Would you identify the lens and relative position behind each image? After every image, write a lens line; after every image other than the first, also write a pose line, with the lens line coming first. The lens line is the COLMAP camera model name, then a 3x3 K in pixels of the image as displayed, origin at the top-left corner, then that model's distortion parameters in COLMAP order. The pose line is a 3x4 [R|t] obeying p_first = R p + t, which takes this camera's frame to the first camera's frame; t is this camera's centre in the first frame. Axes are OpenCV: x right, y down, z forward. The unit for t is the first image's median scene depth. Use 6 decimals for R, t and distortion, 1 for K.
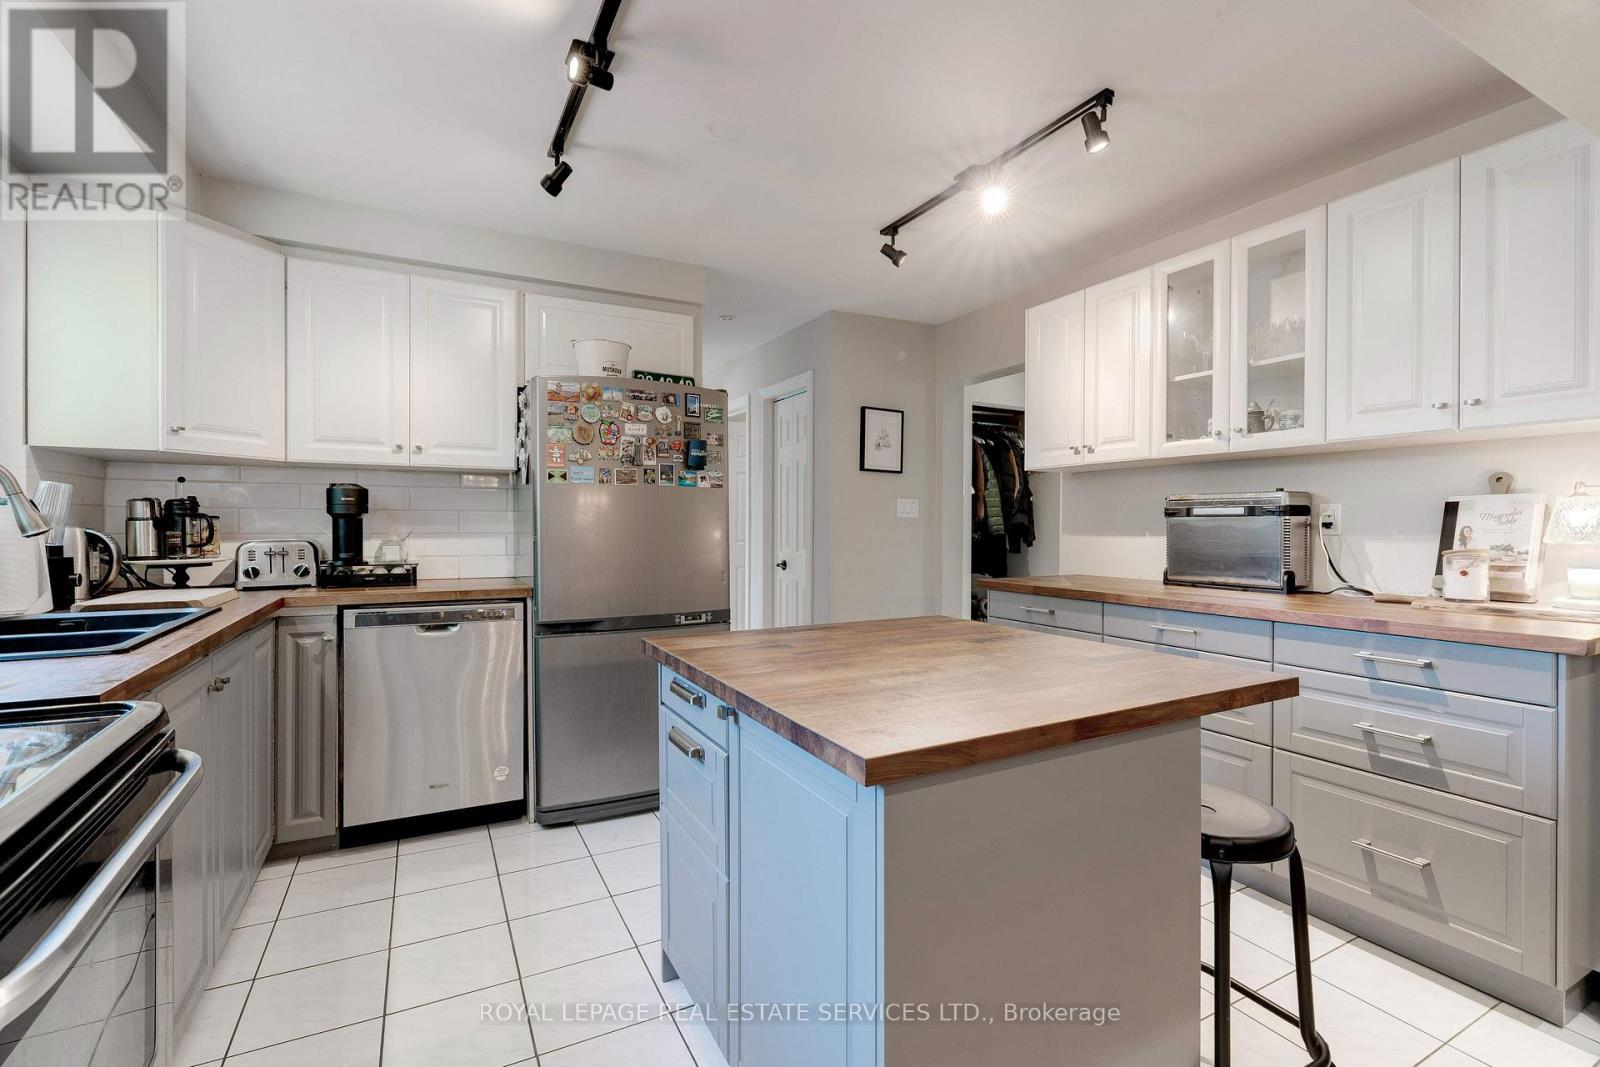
lens RADIAL K [[720.7, 0, 803.2], [0, 720.7, 529.9], [0, 0, 1]] dist [-0.004729, 0.000531]
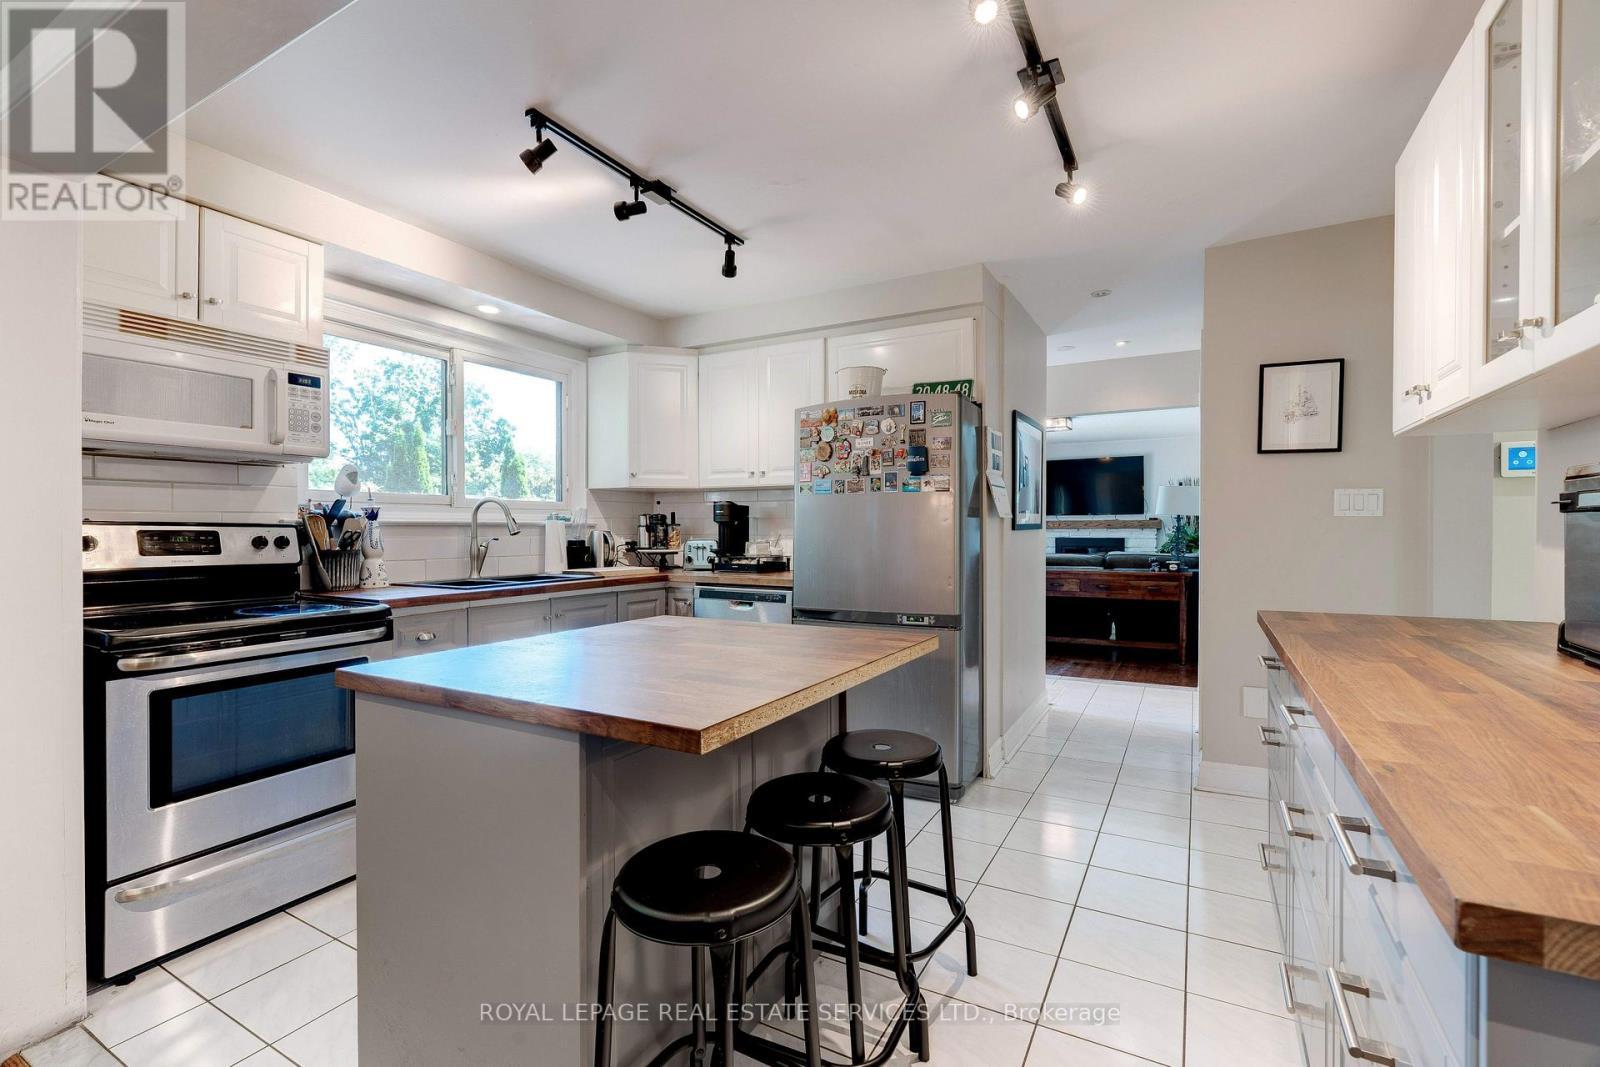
lens RADIAL K [[720.7, 0, 793.4], [0, 720.7, 533.9], [0, 0, 1]] dist [-0.004729, 0.000531]
pose [[0.533778, 0.005556, -0.845606, 0.654526], [-0.003542, 0.999984, 0.004334, -0.004017], [0.845617, 0.000681, 0.533790, 0.318214]]
